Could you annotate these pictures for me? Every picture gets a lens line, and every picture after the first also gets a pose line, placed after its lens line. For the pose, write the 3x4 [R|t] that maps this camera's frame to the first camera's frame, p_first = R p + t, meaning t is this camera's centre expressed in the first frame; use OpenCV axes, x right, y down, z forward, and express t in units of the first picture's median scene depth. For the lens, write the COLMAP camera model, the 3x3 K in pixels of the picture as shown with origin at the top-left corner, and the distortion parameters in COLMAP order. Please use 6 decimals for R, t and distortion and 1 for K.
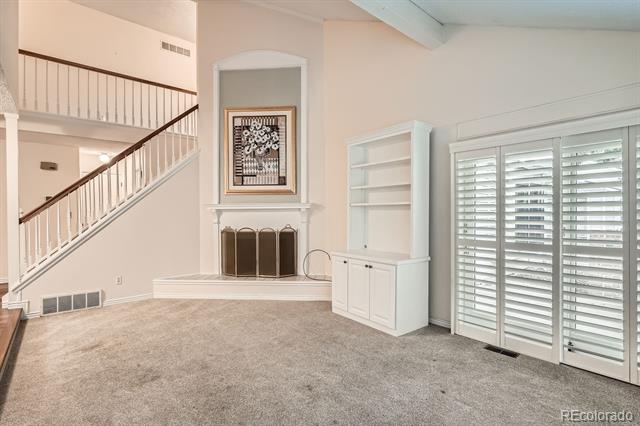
lens RADIAL K [[309.0, 0, 323.6], [0, 309.0, 215.4], [0, 0, 1]] dist [-0.002612, -0.001873]
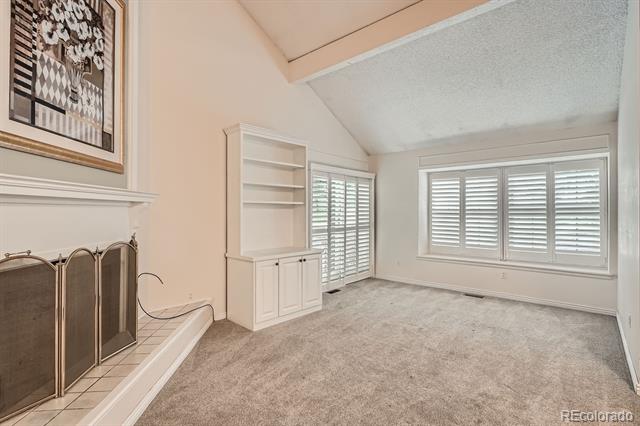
lens RADIAL K [[309.0, 0, 321.2], [0, 309.0, 211.8], [0, 0, 1]] dist [-0.002612, -0.001873]
pose [[-0.139607, 0.008673, 0.990169, -0.642824], [0.016505, 0.999843, -0.006431, 0.002656], [-0.990069, 0.015445, -0.139728, 0.745955]]
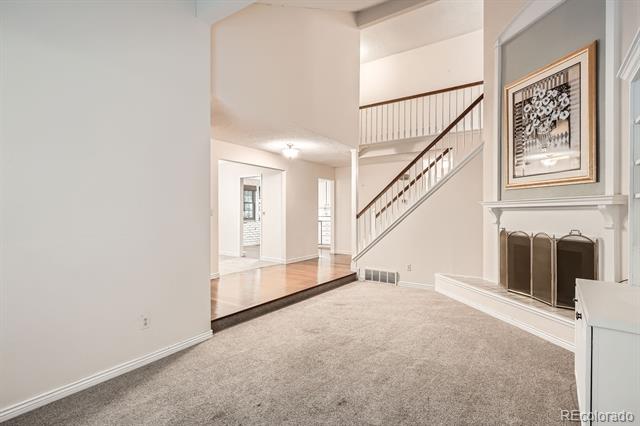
lens RADIAL K [[309.0, 0, 321.0], [0, 309.0, 211.5], [0, 0, 1]] dist [-0.002612, -0.001873]
pose [[0.267010, 0.000808, -0.963693, 0.356320], [-0.010401, 0.999944, -0.002044, -0.001940], [0.963638, 0.010569, 0.267003, 0.301735]]
